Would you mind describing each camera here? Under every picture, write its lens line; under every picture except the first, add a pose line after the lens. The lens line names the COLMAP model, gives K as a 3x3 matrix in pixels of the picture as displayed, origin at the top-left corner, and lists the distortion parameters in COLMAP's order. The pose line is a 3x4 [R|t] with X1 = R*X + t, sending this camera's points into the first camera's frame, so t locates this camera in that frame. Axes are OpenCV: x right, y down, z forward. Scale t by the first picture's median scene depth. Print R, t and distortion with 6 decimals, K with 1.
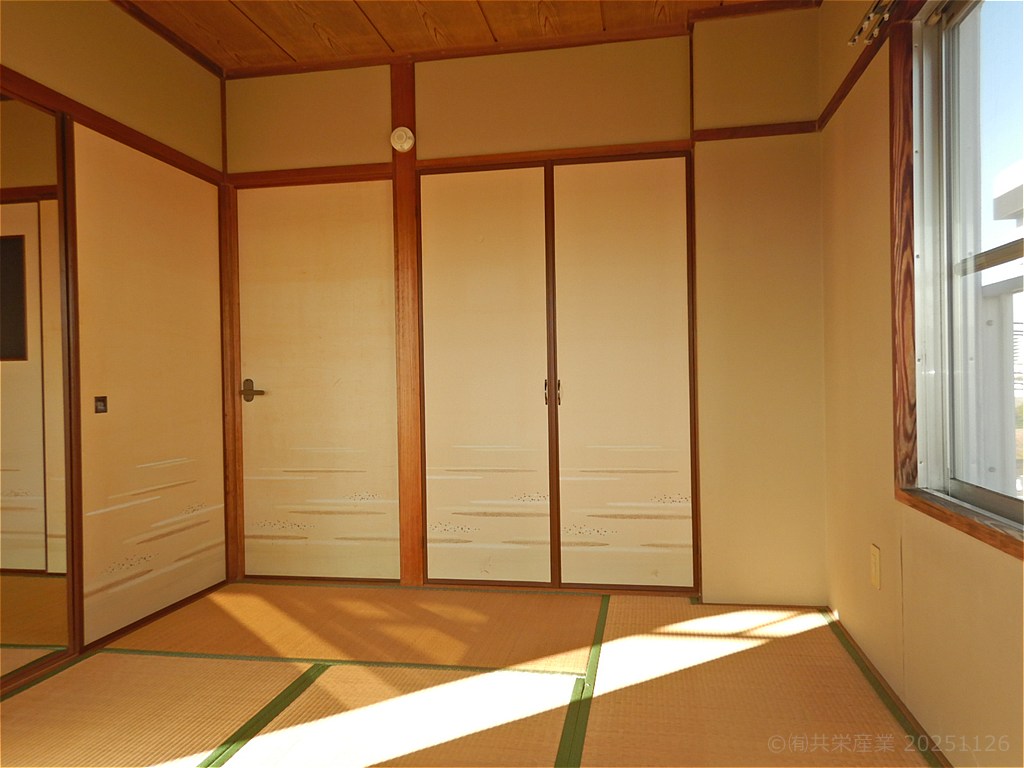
lens RADIAL K [[729.1, 0, 514.0], [0, 729.1, 387.2], [0, 0, 1]] dist [0.022996, 0.002821]
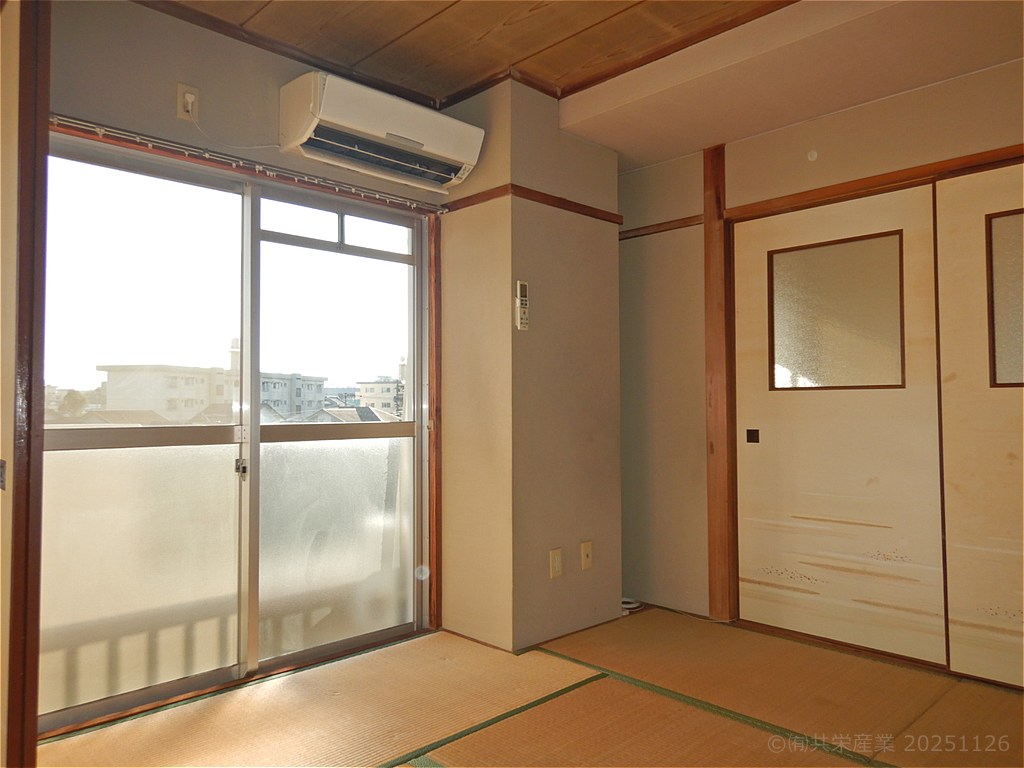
lens RADIAL K [[729.1, 0, 506.5], [0, 729.1, 386.2], [0, 0, 1]] dist [0.022996, 0.002821]
pose [[0.822877, -0.007095, -0.568176, -0.574888], [-0.011782, 0.999494, -0.029544, -0.011677], [0.568098, 0.031005, 0.822377, 0.110879]]
